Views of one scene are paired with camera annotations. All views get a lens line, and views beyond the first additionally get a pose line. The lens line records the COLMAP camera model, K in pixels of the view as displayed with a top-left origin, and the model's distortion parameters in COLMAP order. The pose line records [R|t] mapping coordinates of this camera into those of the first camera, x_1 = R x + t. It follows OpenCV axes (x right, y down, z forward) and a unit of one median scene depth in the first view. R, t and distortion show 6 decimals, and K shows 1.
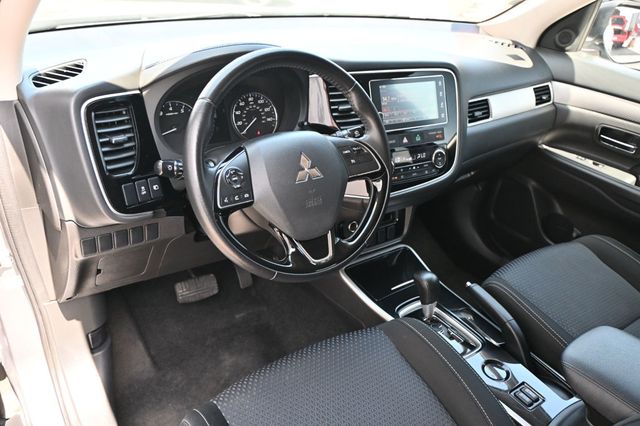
lens RADIAL K [[519.2, 0, 316.5], [0, 519.2, 214.3], [0, 0, 1]] dist [-0.006781, 0.012196]
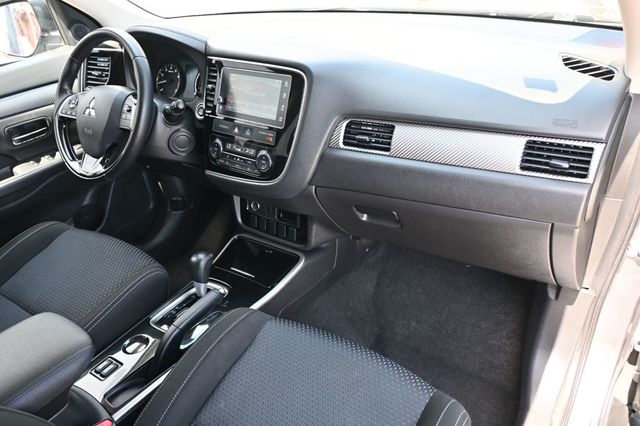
lens RADIAL K [[537.1, 0, 319.6], [0, 537.1, 215.7], [0, 0, 1]] dist [-0.036024, -0.002194]
pose [[0.315556, 0.354099, -0.880362, 1.253792], [-0.359344, 0.903260, 0.234506, -0.306479], [0.878235, 0.242353, 0.412273, 0.772579]]
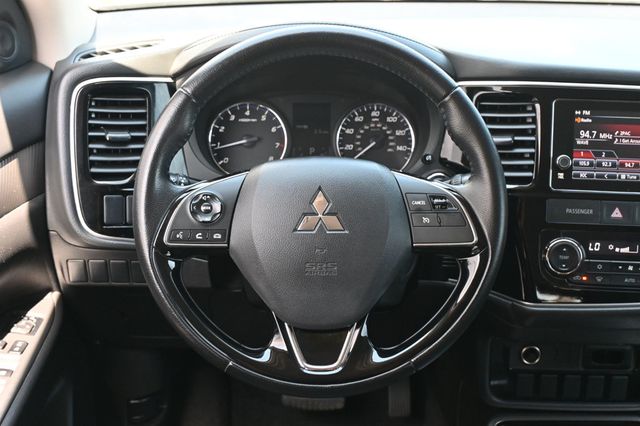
lens RADIAL K [[778.6, 0, 317.8], [0, 778.6, 214.6], [0, 0, 1]] dist [-0.000737, 0.000000]
pose [[0.817573, 0.156646, -0.554109, 0.376394], [-0.227469, 0.971881, -0.060875, -0.022836], [0.528992, 0.175813, 0.830215, 0.172261]]
